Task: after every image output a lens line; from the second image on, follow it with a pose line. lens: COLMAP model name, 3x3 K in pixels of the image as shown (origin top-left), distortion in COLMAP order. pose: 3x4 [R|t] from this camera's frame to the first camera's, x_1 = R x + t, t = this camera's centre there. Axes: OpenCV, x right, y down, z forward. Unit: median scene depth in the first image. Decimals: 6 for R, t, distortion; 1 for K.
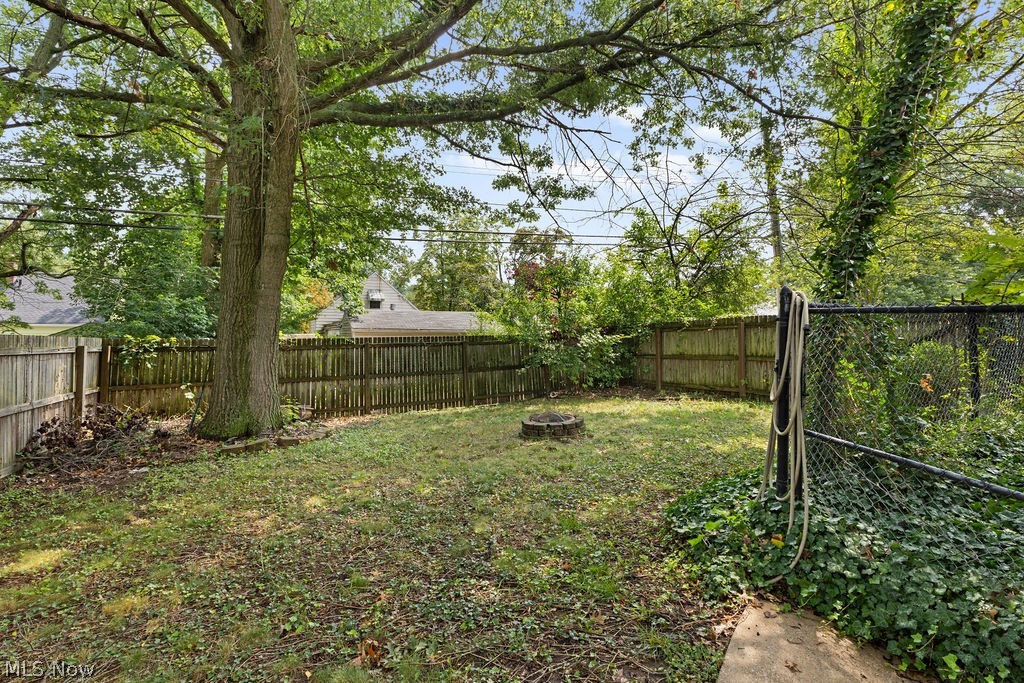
lens RADIAL K [[443.3, 0, 512.0], [0, 443.3, 341.5], [0, 0, 1]] dist [0.002737, 0.000268]
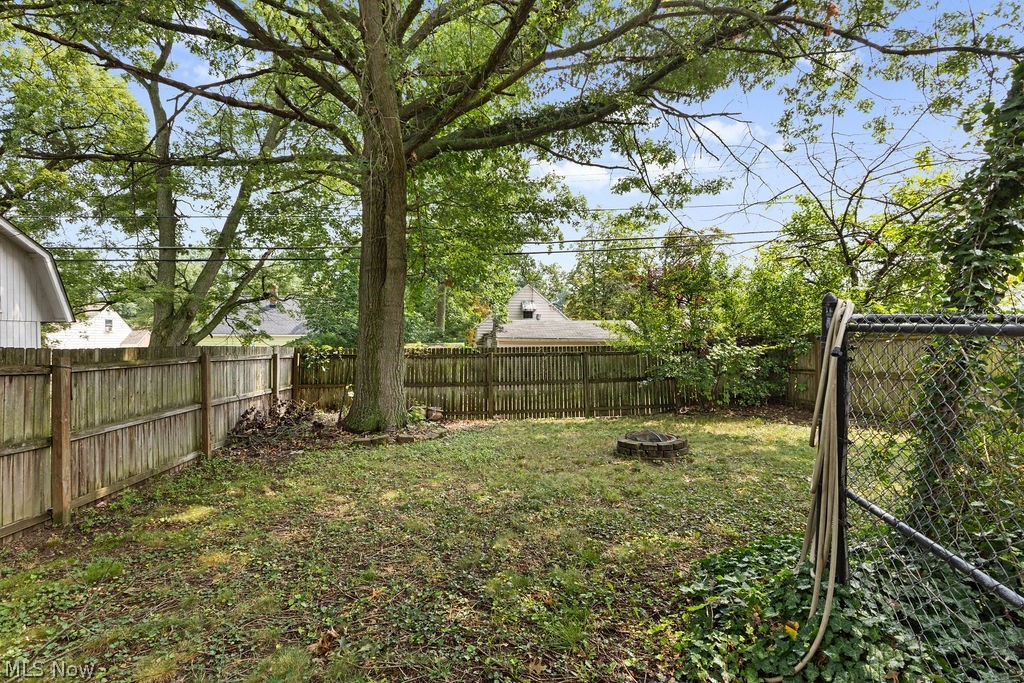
lens RADIAL K [[434.7, 0, 512.1], [0, 434.7, 358.7], [0, 0, 1]] dist [0.002787, -0.000190]
pose [[0.932267, 0.015867, -0.361424, 0.108138], [-0.007728, 0.999683, 0.023954, -0.008175], [0.361689, -0.019538, 0.932094, 0.036036]]
